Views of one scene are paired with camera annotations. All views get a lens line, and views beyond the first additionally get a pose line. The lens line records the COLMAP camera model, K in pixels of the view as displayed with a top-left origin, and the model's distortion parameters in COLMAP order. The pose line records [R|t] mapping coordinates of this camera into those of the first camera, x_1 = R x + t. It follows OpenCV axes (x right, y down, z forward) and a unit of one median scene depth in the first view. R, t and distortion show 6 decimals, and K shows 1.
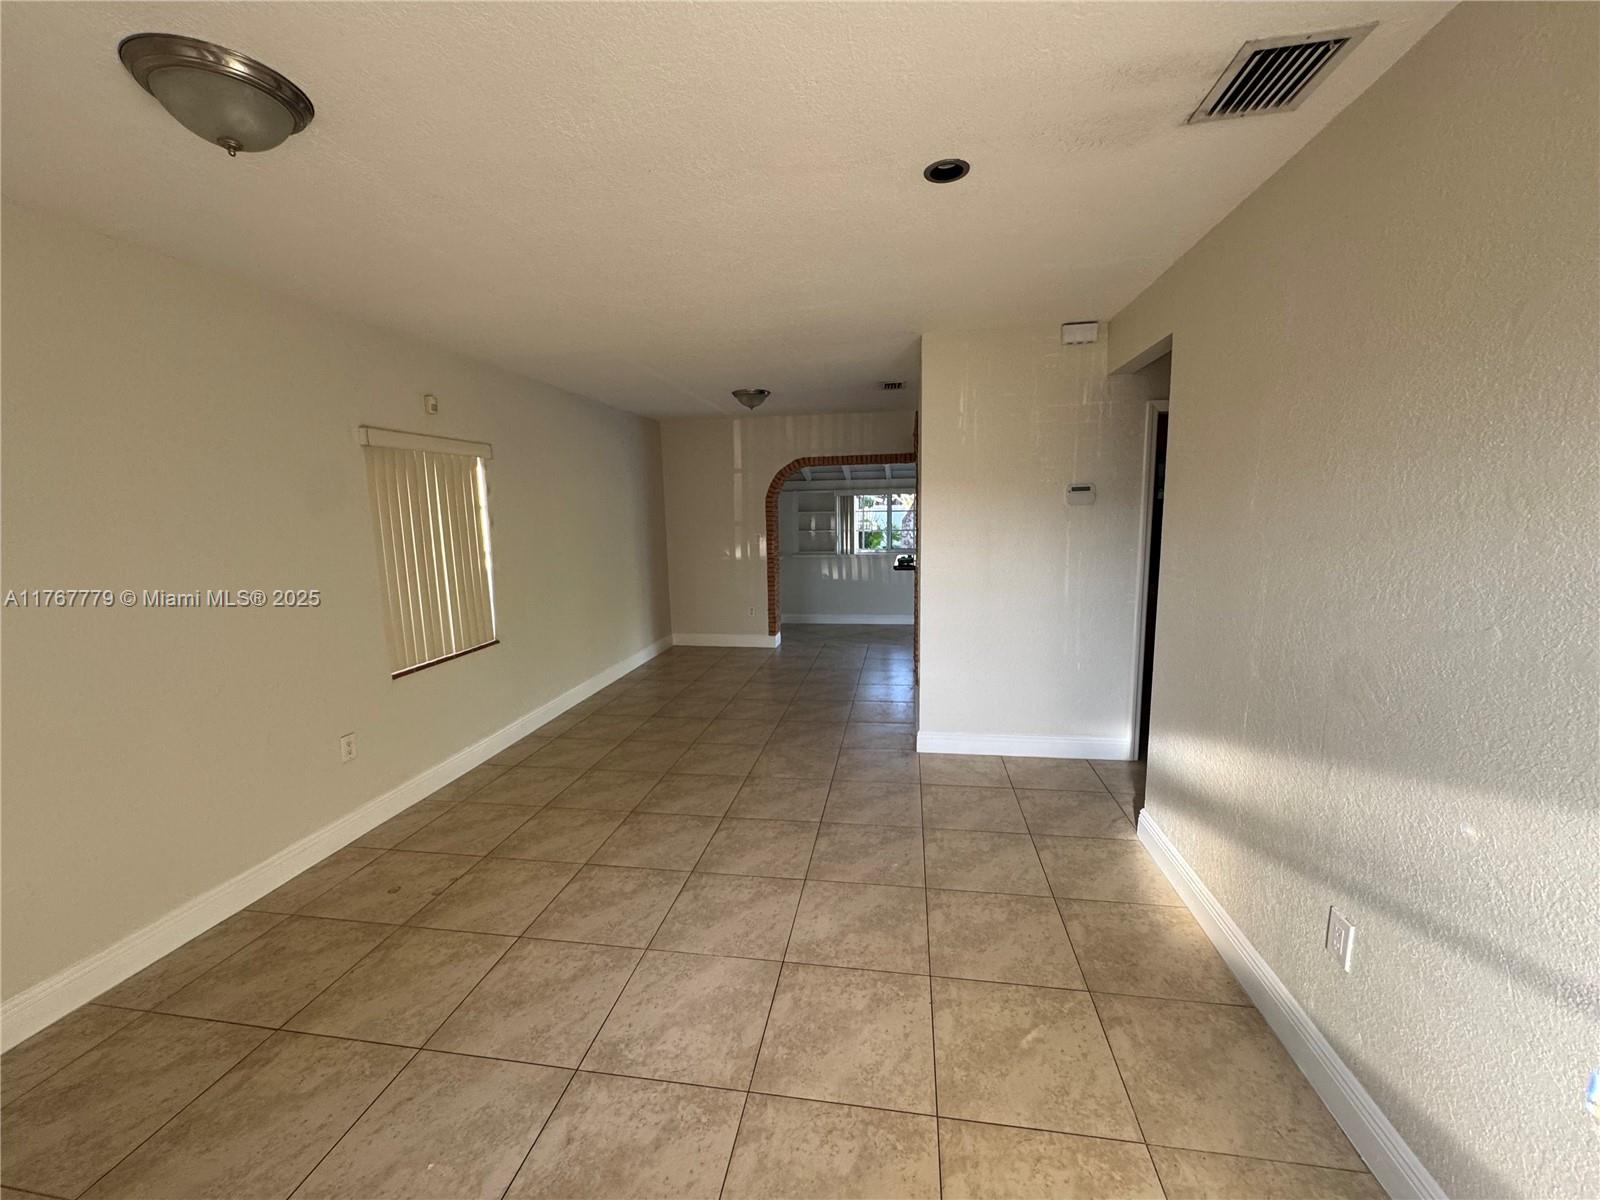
lens RADIAL K [[642.3, 0, 782.5], [0, 642.3, 599.6], [0, 0, 1]] dist [-0.005610, 0.000584]
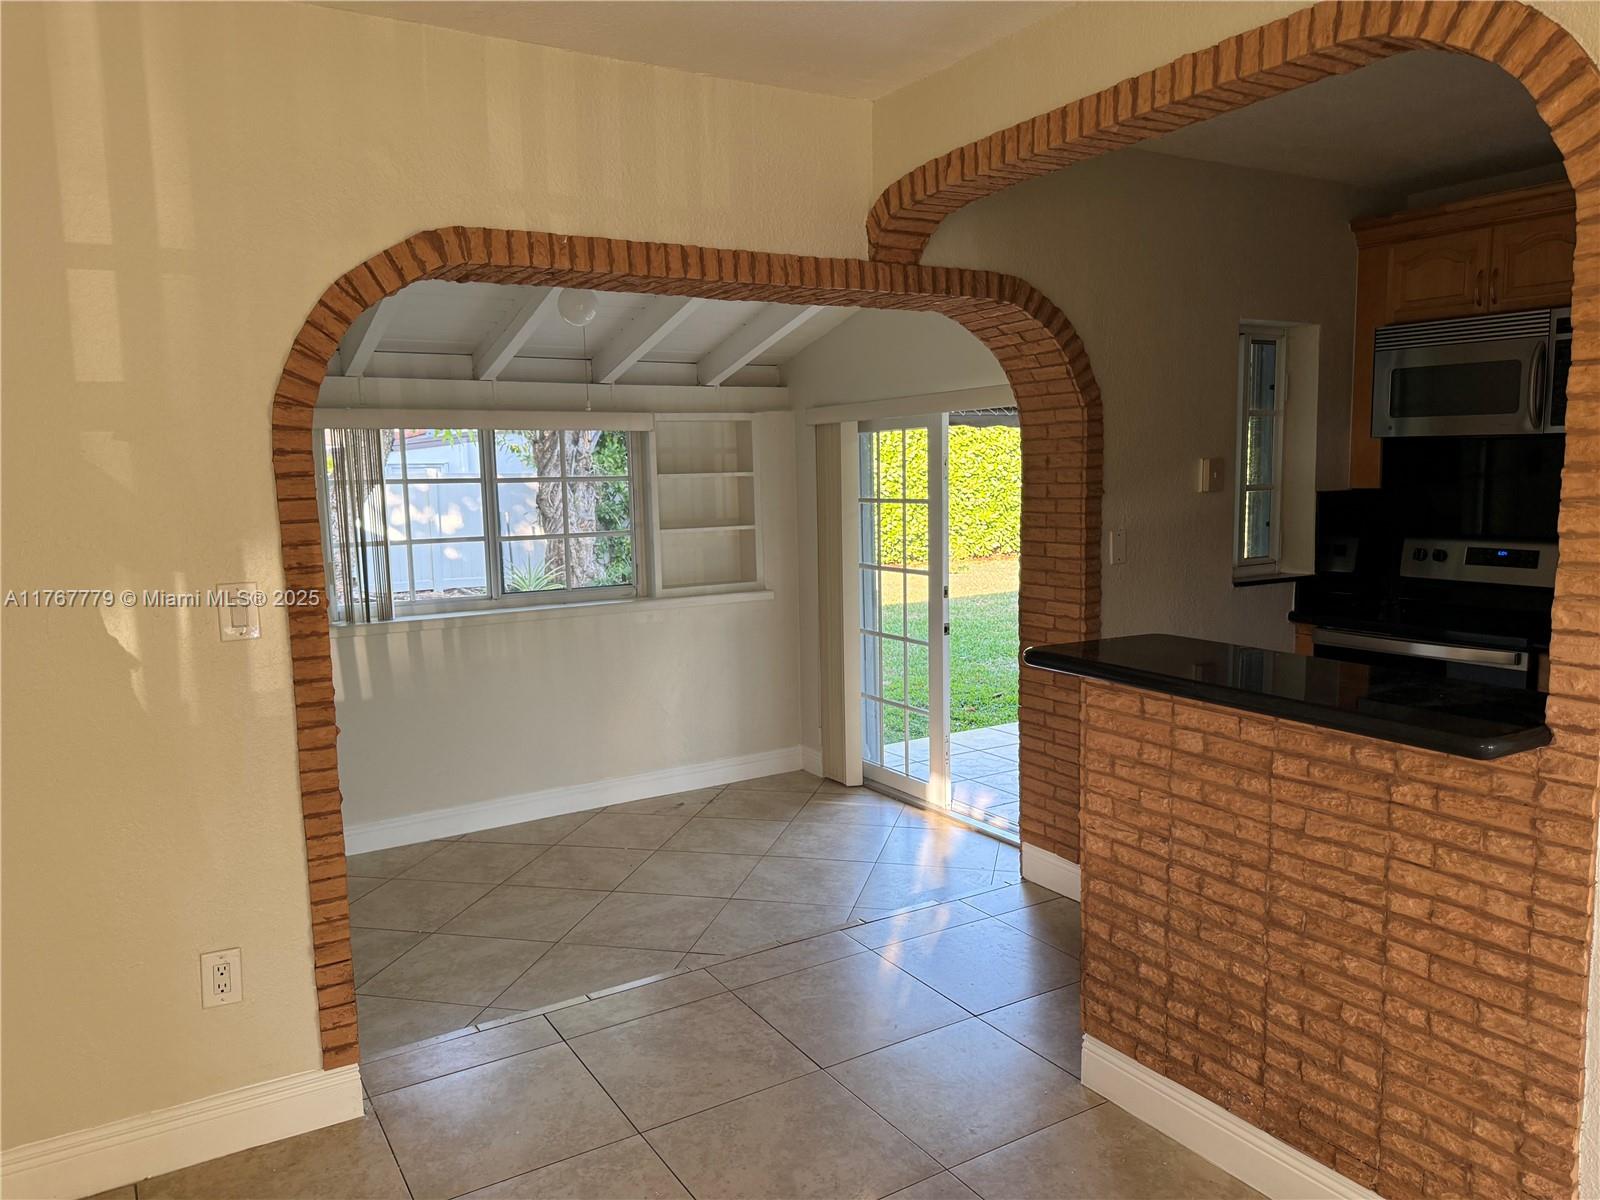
lens RADIAL K [[1152.4, 0, 819.1], [0, 1152.4, 635.4], [0, 0, 1]] dist [0.042225, -0.048874]
pose [[0.752558, -0.093920, 0.651794, -0.278564], [0.098585, 0.994691, 0.029504, -0.160597], [-0.651104, 0.042053, 0.757822, 1.216976]]
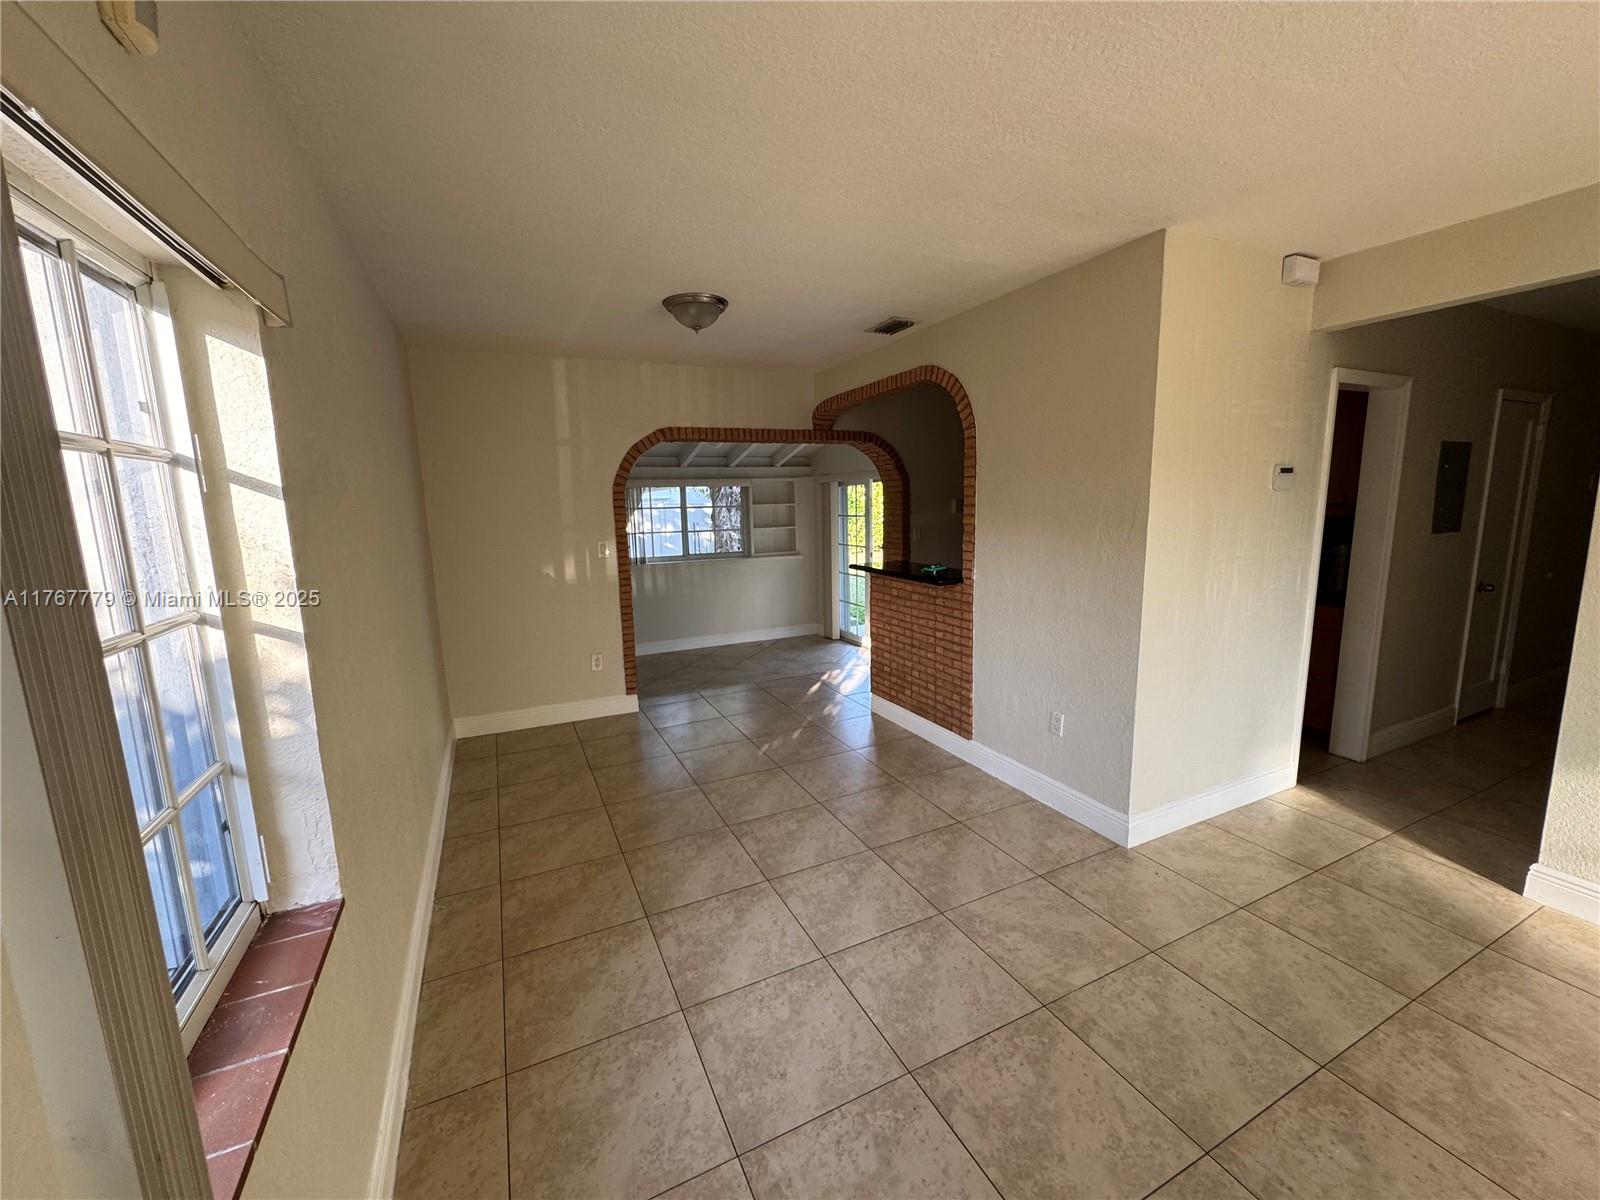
lens RADIAL K [[642.3, 0, 810.7], [0, 642.3, 611.3], [0, 0, 1]] dist [-0.005610, 0.000584]
pose [[0.811624, -0.100108, 0.575538, -0.495808], [0.088041, 0.994916, 0.048897, -0.091029], [-0.577507, 0.010985, 0.816312, 0.699530]]
